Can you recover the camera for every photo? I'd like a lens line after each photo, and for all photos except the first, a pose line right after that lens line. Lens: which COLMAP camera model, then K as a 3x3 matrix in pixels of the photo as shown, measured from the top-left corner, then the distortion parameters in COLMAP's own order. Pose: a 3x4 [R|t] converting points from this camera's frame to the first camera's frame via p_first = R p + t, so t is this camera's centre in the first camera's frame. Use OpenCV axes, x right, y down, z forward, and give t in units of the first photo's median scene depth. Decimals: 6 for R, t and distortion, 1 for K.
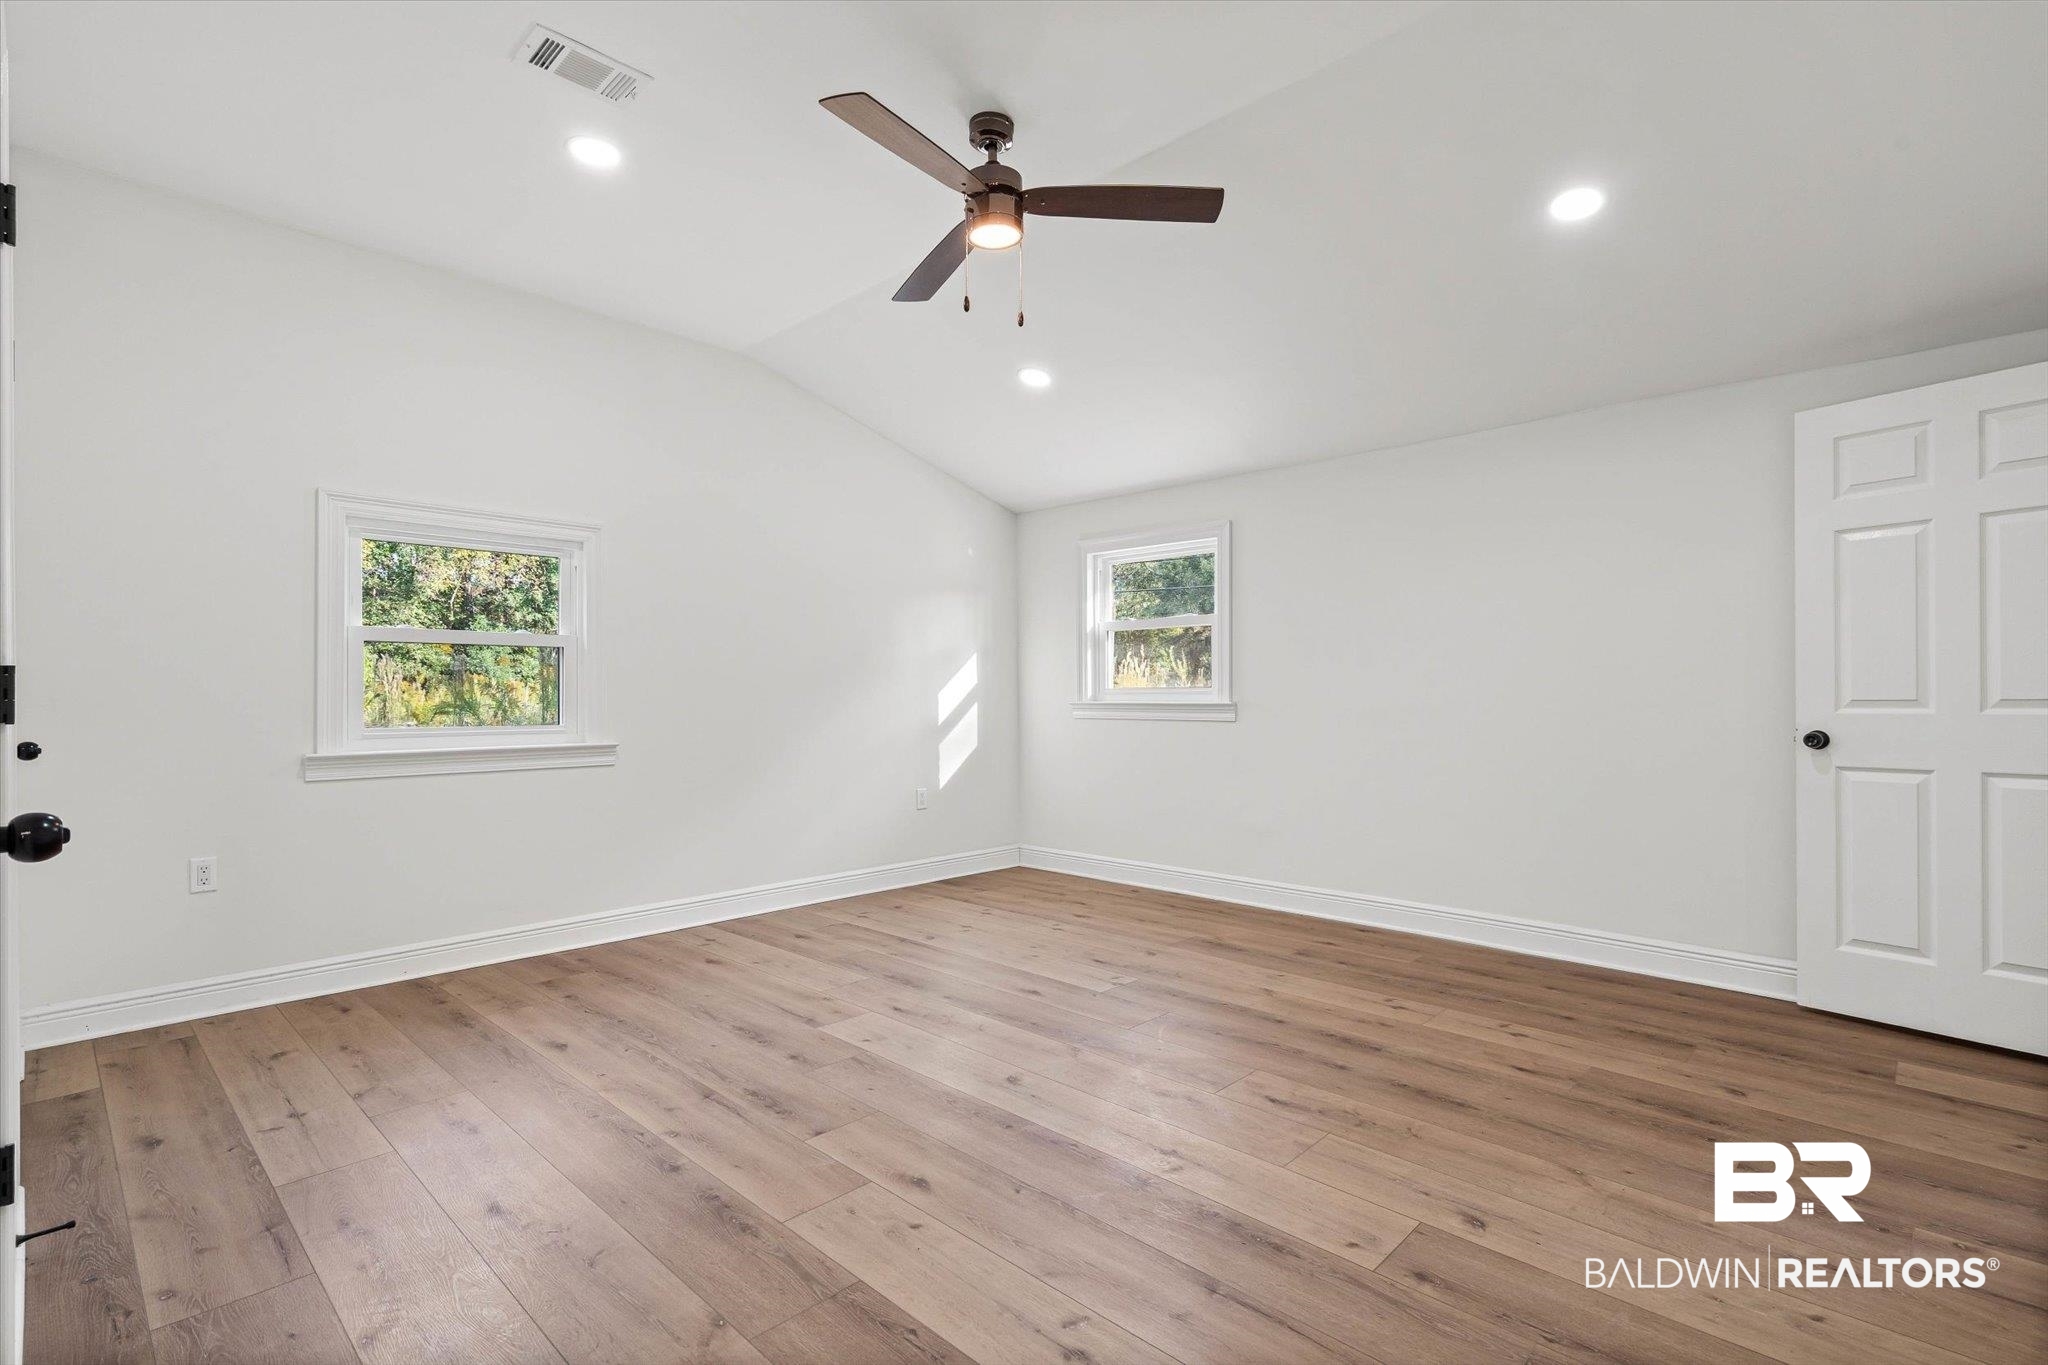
lens RADIAL K [[965.1, 0, 1023.7], [0, 965.1, 674.9], [0, 0, 1]] dist [-0.009105, 0.000023]
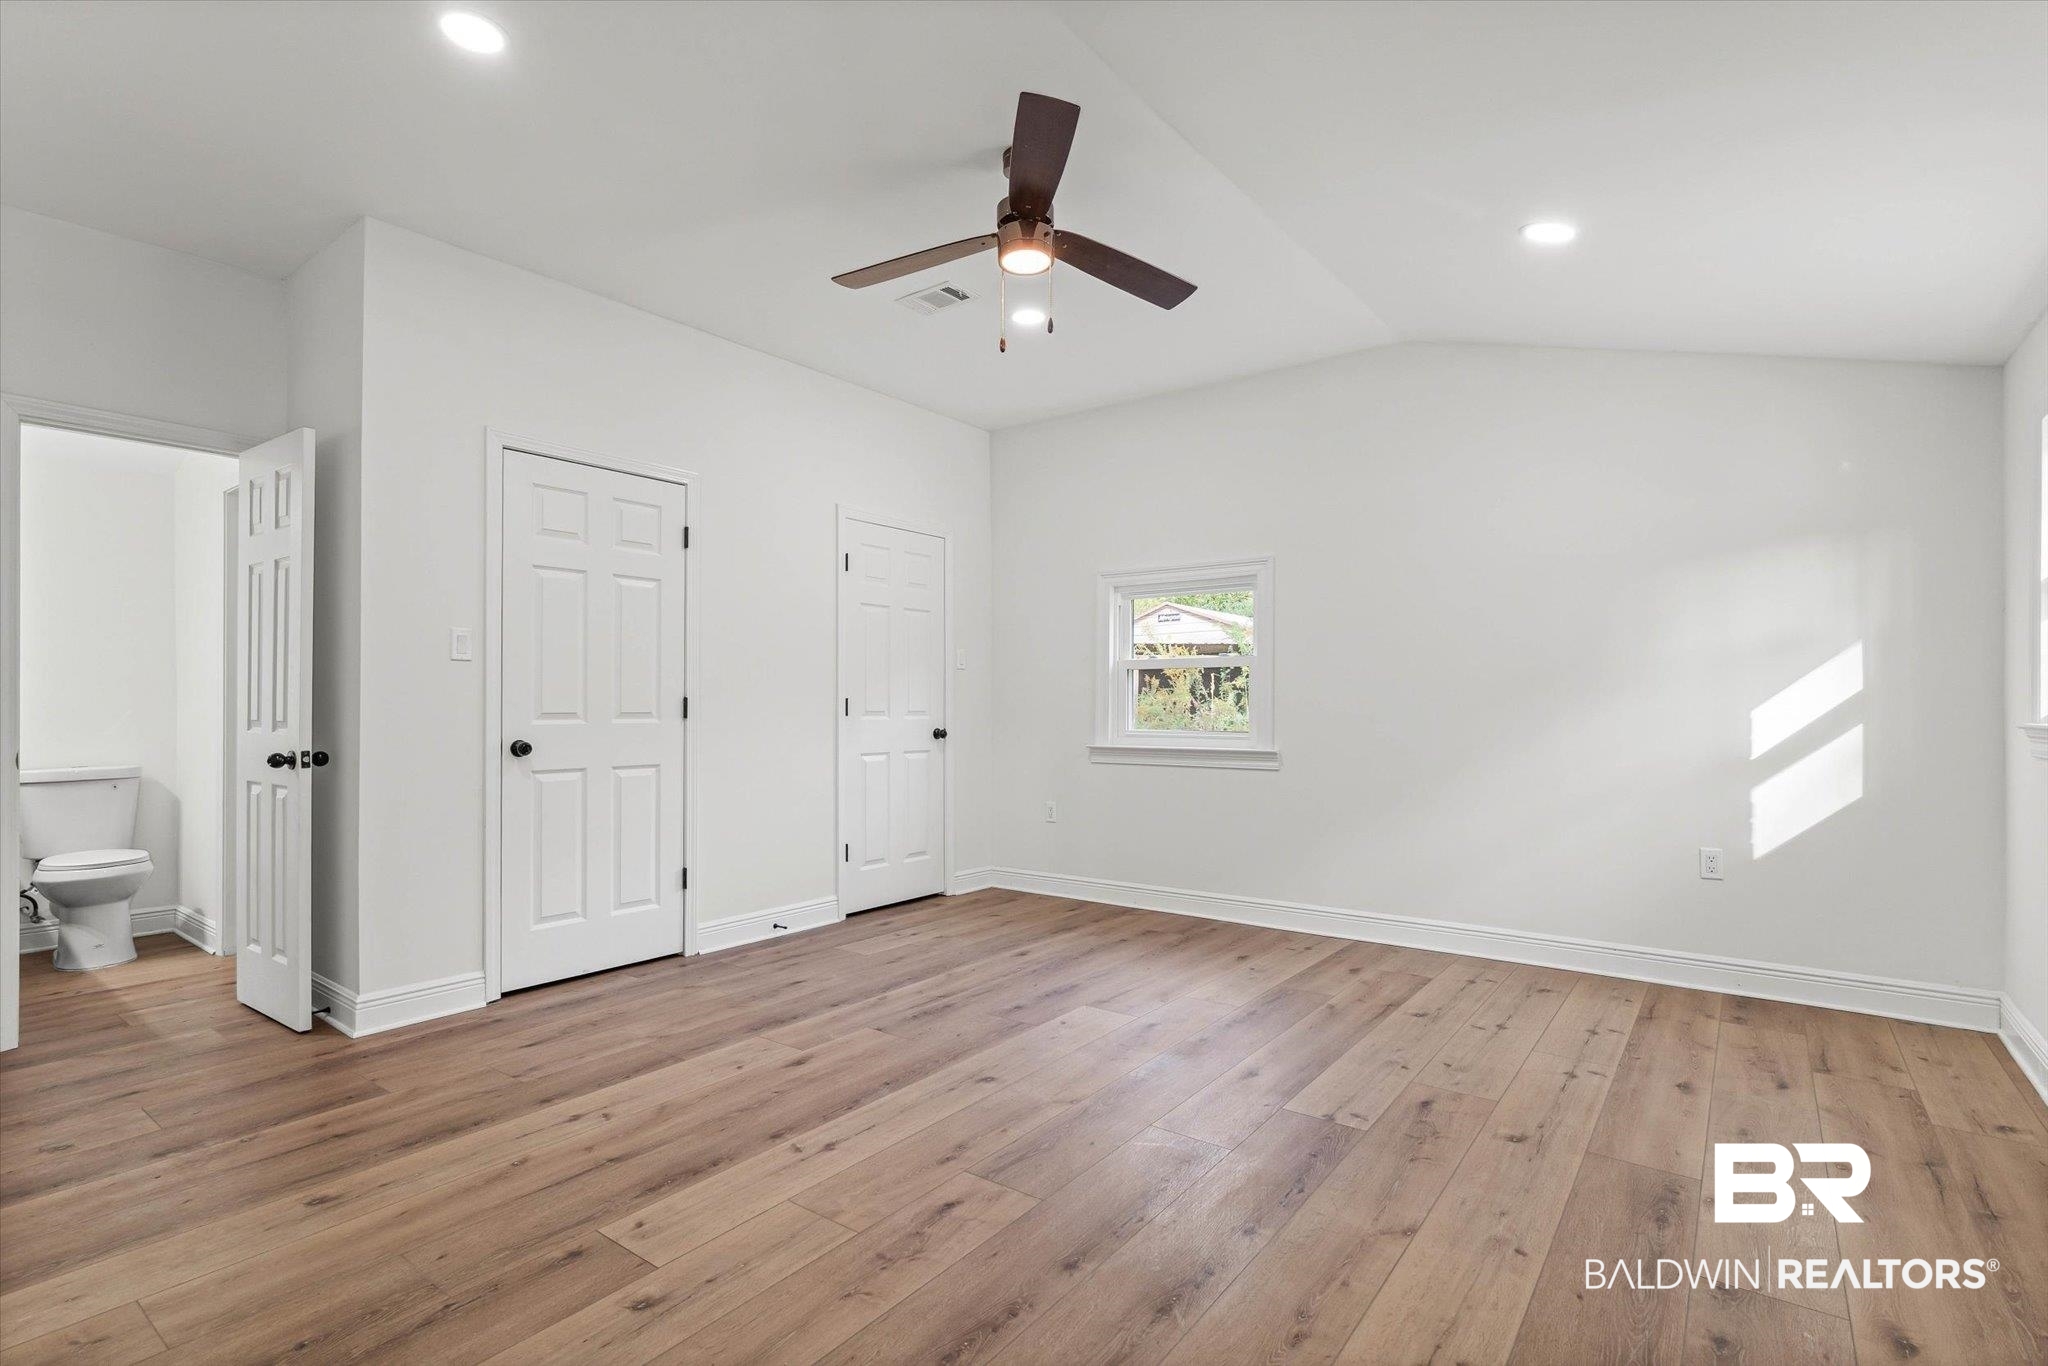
lens RADIAL K [[965.1, 0, 1027.2], [0, 965.1, 699.7], [0, 0, 1]] dist [-0.009105, 0.000023]
pose [[0.122525, -0.000963, -0.992465, 0.786483], [0.015633, 0.999877, 0.000960, 0.006944], [0.992342, -0.015632, 0.122525, 0.703425]]
